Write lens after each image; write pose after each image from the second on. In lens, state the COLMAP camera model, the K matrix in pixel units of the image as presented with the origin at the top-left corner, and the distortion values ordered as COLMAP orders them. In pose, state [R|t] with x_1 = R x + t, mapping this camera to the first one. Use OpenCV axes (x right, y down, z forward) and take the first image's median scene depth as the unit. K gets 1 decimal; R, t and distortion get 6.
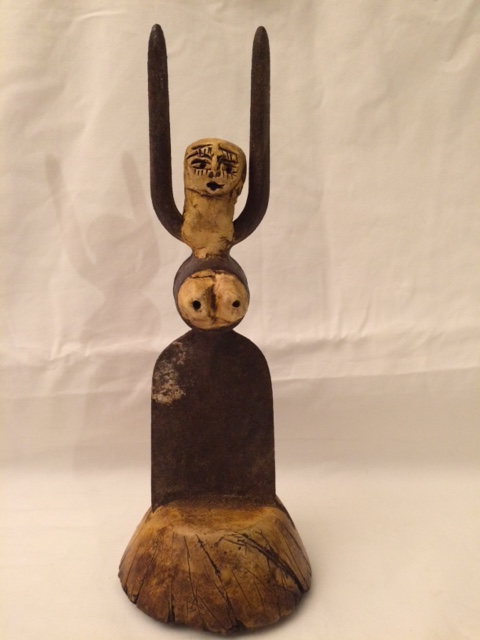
lens RADIAL K [[585.6, 0, 246.0], [0, 585.6, 320.9], [0, 0, 1]] dist [0.084407, -0.130361]
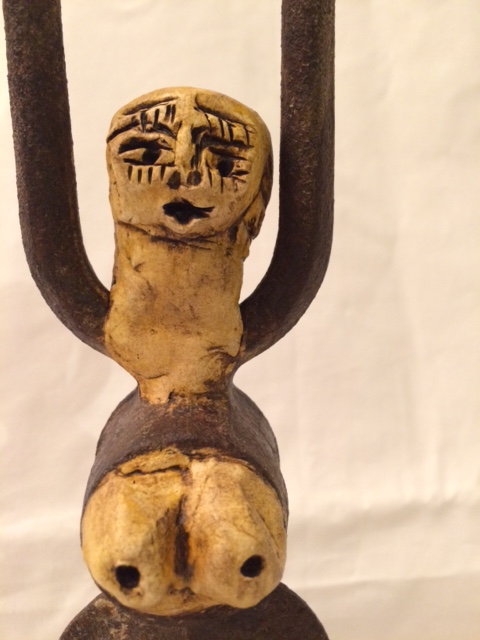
lens RADIAL K [[585.6, 0, 240.4], [0, 585.6, 322.0], [0, 0, 1]] dist [0.084407, -0.130361]
pose [[0.999359, -0.016369, -0.031850, -0.007168], [0.013508, 0.996025, -0.088048, -0.091327], [0.033165, 0.087562, 0.995607, 0.455557]]
